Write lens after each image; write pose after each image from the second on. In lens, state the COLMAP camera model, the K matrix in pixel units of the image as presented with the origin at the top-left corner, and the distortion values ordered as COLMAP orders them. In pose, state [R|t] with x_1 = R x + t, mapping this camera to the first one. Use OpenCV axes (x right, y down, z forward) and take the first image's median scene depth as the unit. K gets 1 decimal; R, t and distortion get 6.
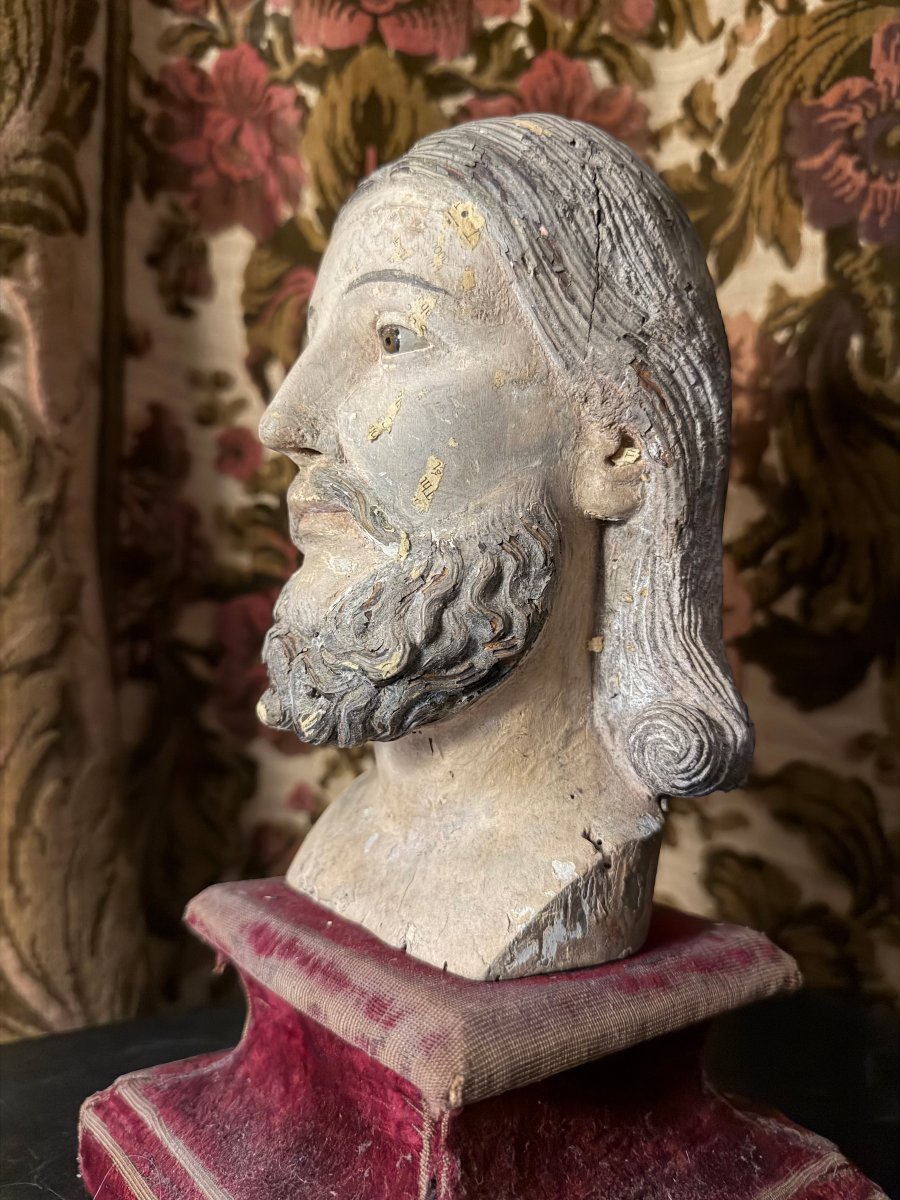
lens RADIAL K [[998.3, 0, 448.7], [0, 998.3, 587.6], [0, 0, 1]] dist [-0.051138, 0.035233]
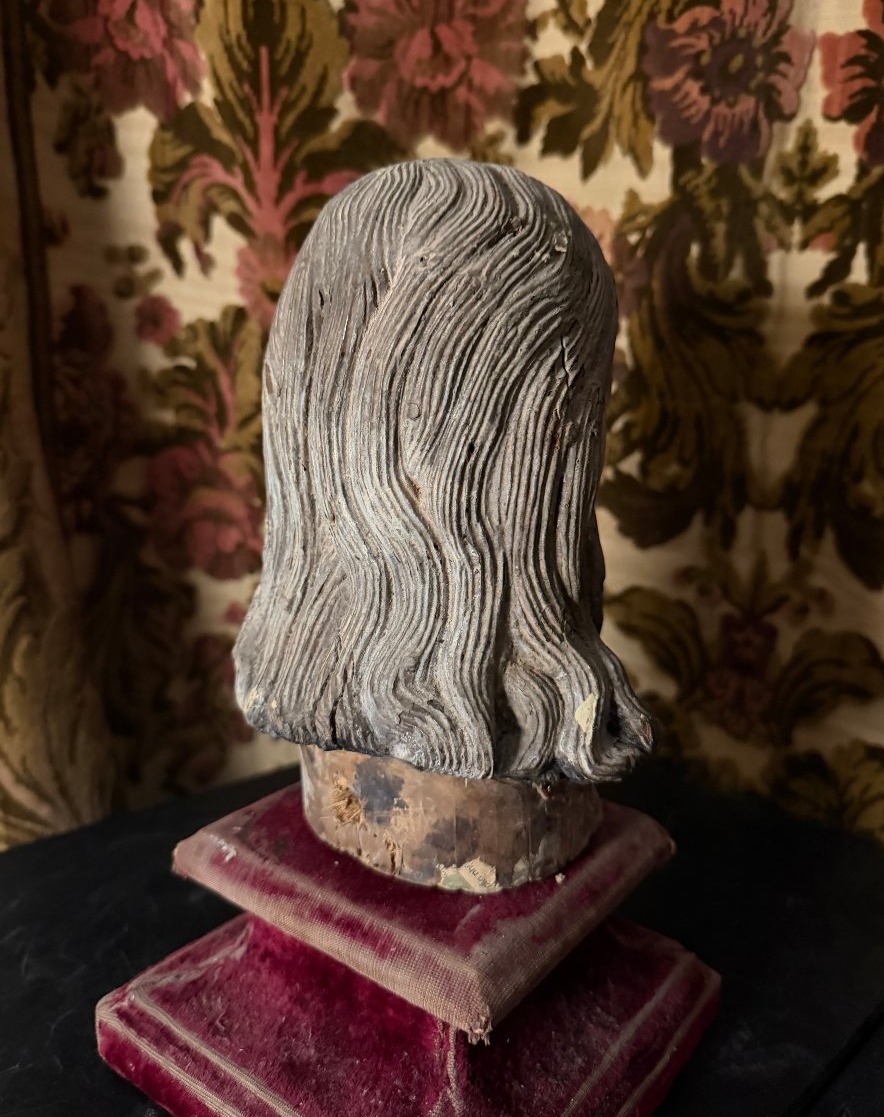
lens RADIAL K [[1000.4, 0, 456.7], [0, 1000.4, 528.1], [0, 0, 1]] dist [-0.027879, 0.018542]
pose [[0.996649, -0.026167, 0.077503, 0.032726], [0.007038, 0.971375, 0.237448, -0.197863], [-0.081497, -0.236107, 0.968304, -0.175888]]
